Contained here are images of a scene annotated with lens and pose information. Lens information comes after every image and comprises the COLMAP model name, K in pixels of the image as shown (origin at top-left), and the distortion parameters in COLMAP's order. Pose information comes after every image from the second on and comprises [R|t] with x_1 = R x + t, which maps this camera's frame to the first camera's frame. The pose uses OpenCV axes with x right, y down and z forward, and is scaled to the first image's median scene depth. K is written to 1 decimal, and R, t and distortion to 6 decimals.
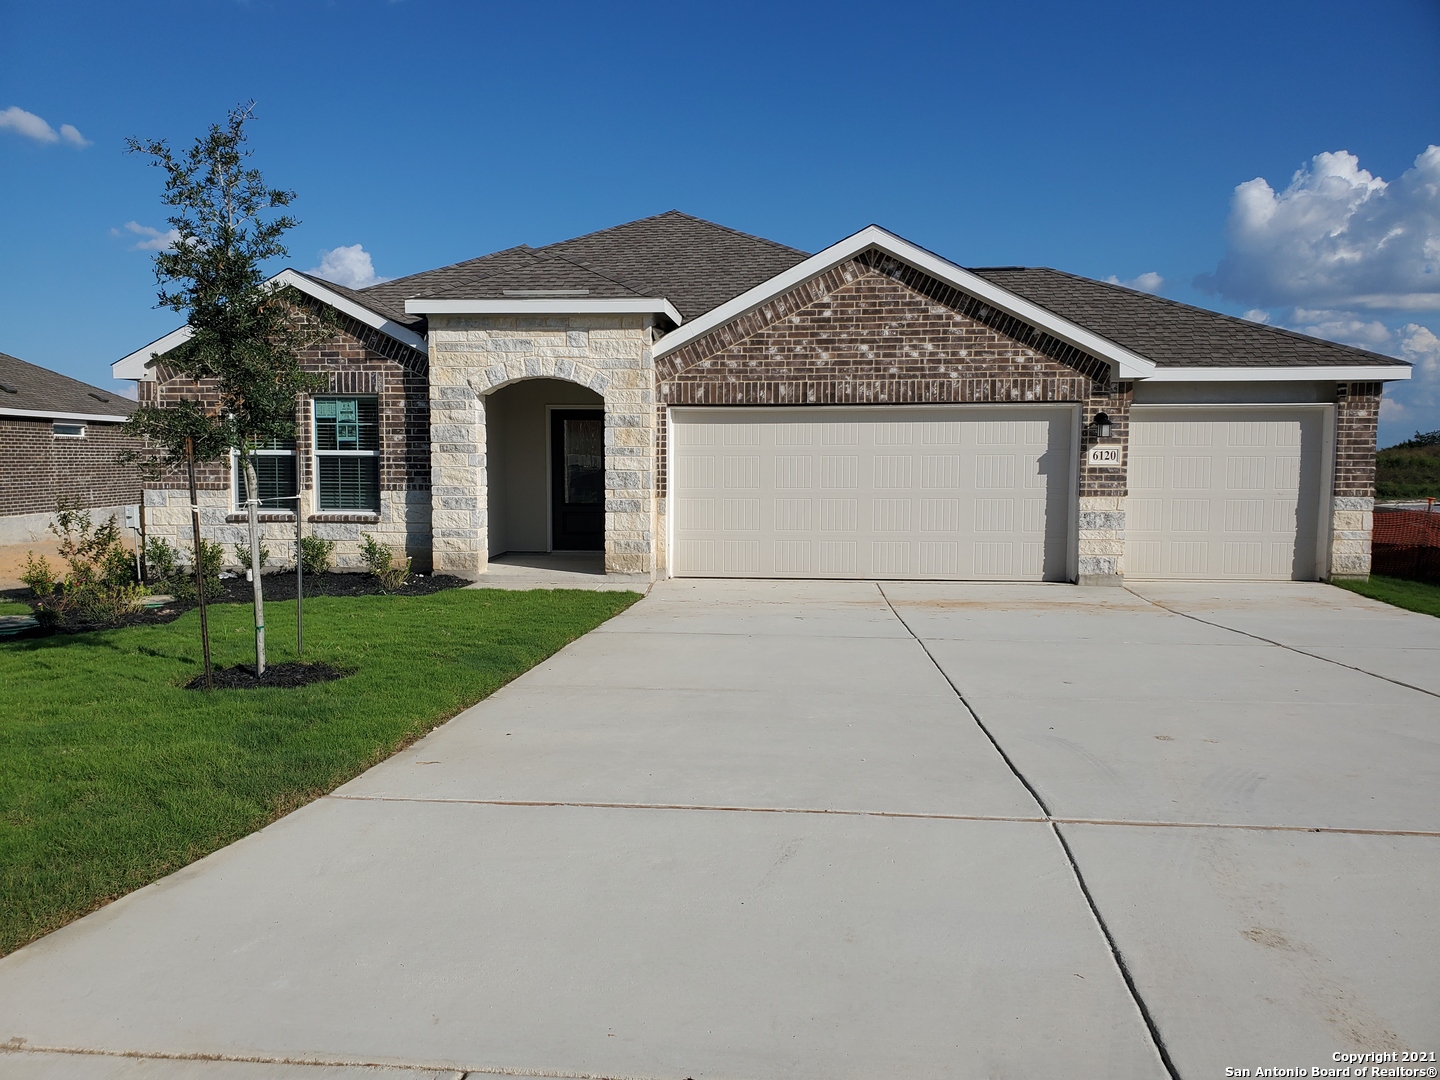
lens RADIAL K [[1113.8, 0, 657.5], [0, 1113.8, 574.0], [0, 0, 1]] dist [0.065035, -0.069066]
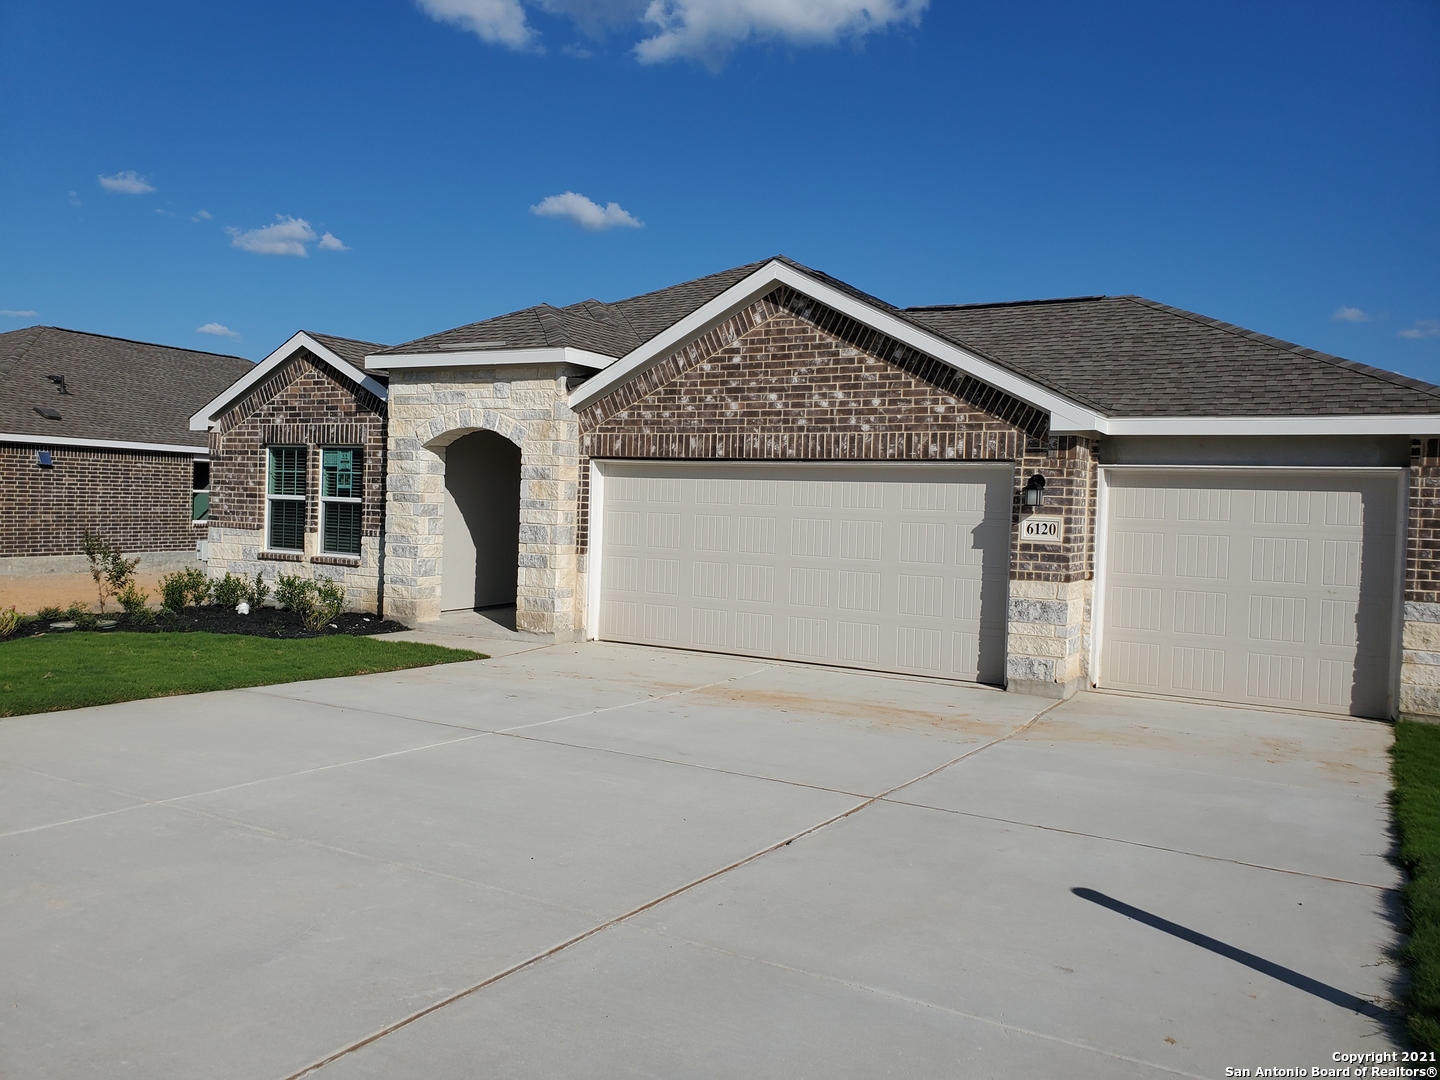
lens RADIAL K [[1113.8, 0, 707.0], [0, 1113.8, 538.3], [0, 0, 1]] dist [0.065035, -0.069066]
pose [[0.908584, 0.040952, -0.415689, 0.499679], [-0.071905, 0.995660, -0.059078, -0.034991], [0.411466, 0.083567, 0.907586, 0.189065]]
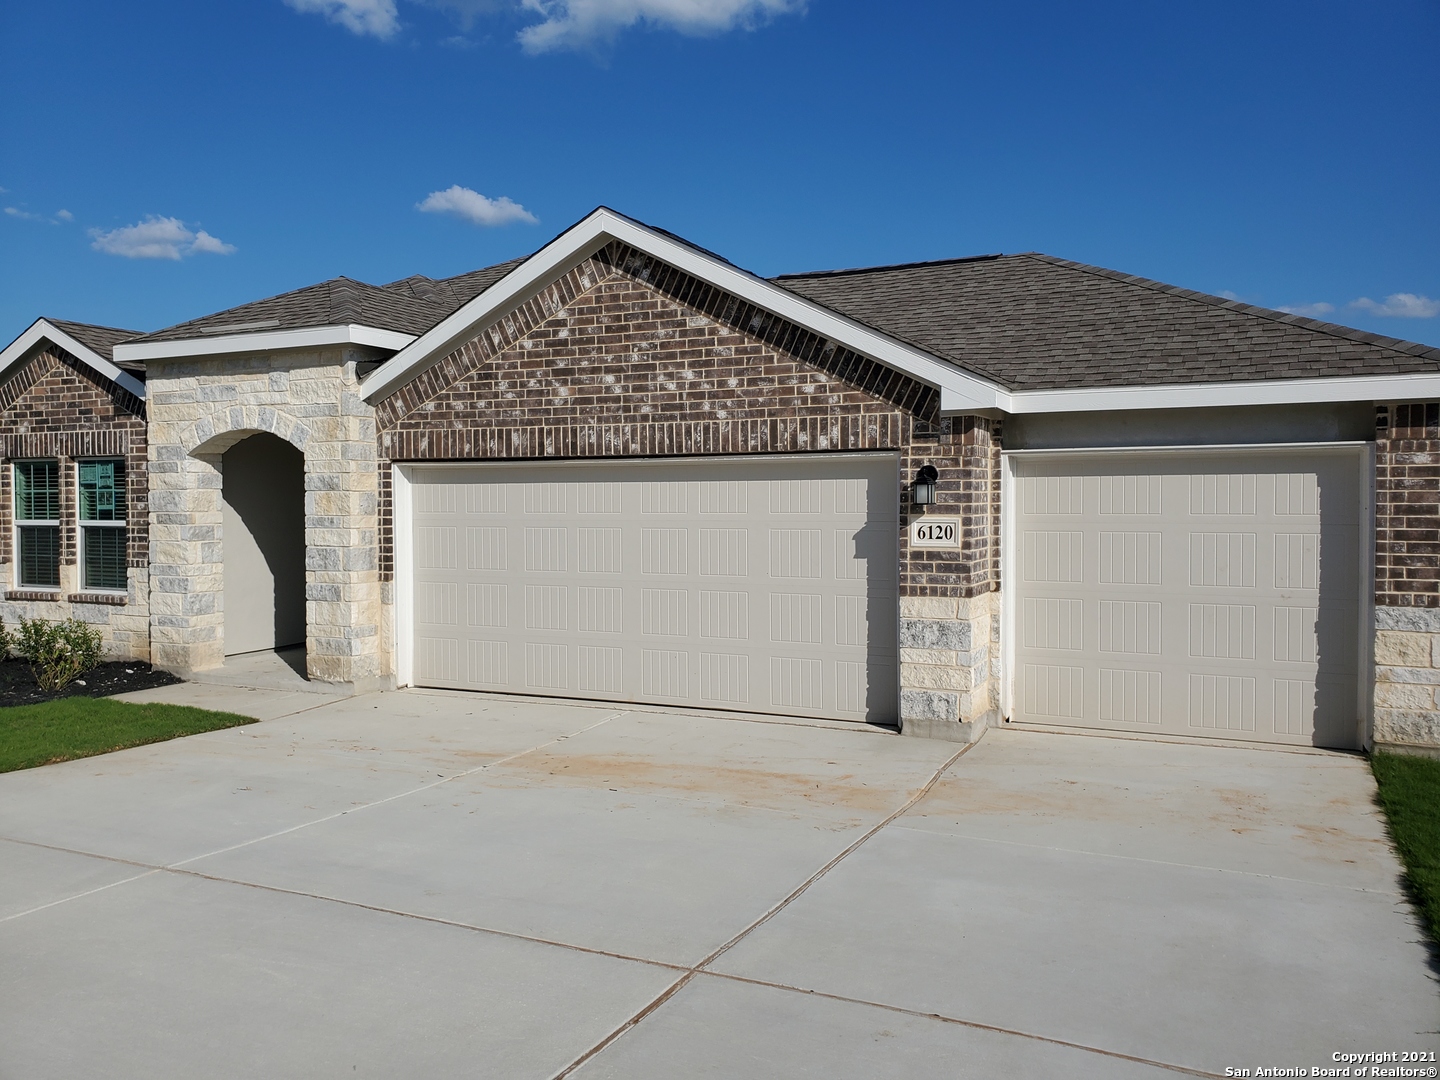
lens RADIAL K [[1113.8, 0, 712.0], [0, 1113.8, 542.0], [0, 0, 1]] dist [0.065035, -0.069066]
pose [[0.939509, 0.006551, -0.342460, 0.483975], [-0.027751, 0.997986, -0.057041, -0.059123], [0.341397, 0.063094, 0.937799, 0.357135]]
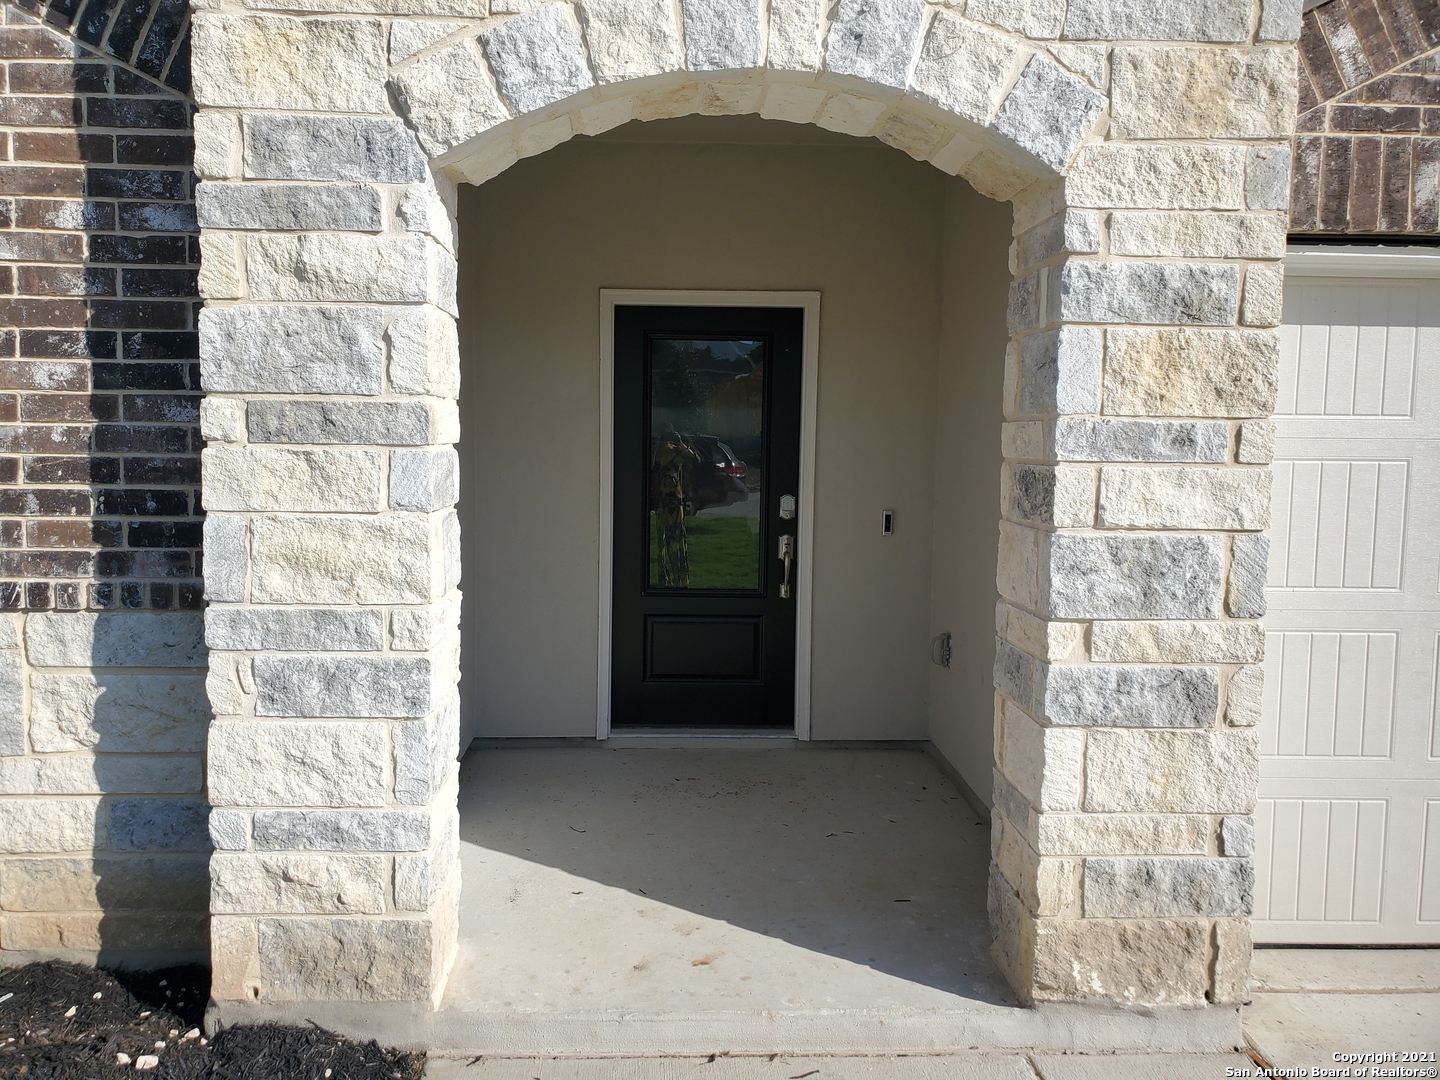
lens RADIAL K [[1113.8, 0, 639.5], [0, 1113.8, 535.7], [0, 0, 1]] dist [0.065035, -0.069066]
pose [[0.993997, -0.001480, 0.109398, -0.146750], [0.003516, 0.999824, -0.018428, -0.088060], [-0.109352, 0.018702, 0.993827, 0.793243]]
